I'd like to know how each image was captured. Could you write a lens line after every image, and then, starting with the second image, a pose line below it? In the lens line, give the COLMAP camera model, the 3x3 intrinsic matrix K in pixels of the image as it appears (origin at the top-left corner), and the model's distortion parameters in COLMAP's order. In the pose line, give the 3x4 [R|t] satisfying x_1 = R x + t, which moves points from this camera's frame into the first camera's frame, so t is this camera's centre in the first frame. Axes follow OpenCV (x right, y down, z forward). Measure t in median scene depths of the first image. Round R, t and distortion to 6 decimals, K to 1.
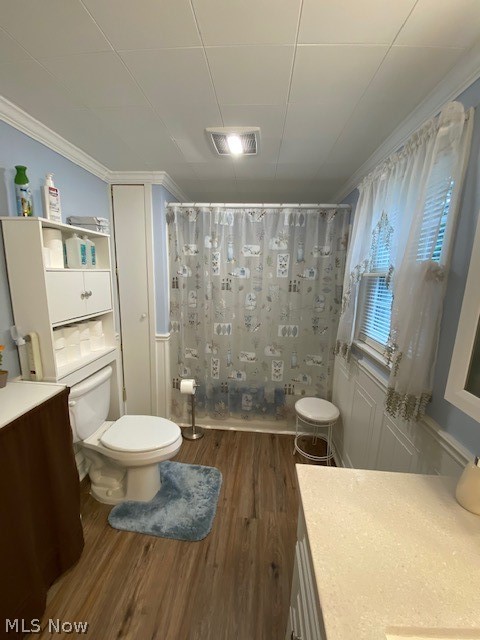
lens RADIAL K [[258.9, 0, 241.5], [0, 258.9, 322.9], [0, 0, 1]] dist [0.046317, -0.034140]
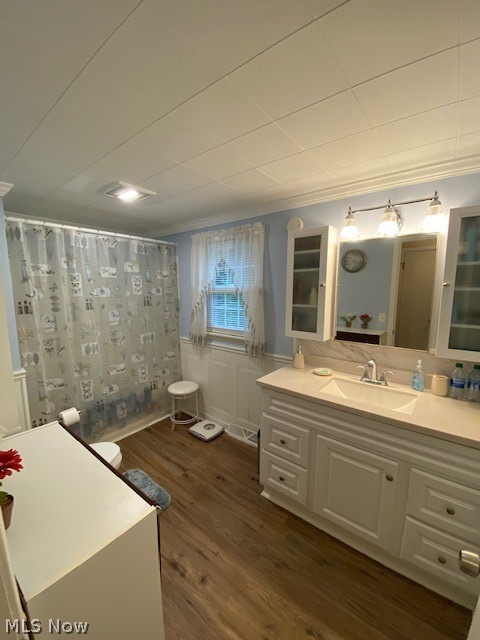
lens RADIAL K [[258.9, 0, 241.5], [0, 258.9, 322.9], [0, 0, 1]] dist [0.046317, -0.034140]
pose [[0.552926, -0.143858, 0.820718, -0.596134], [0.174776, 0.983095, 0.054571, -0.029050], [-0.814694, 0.113268, 0.568722, -0.069842]]
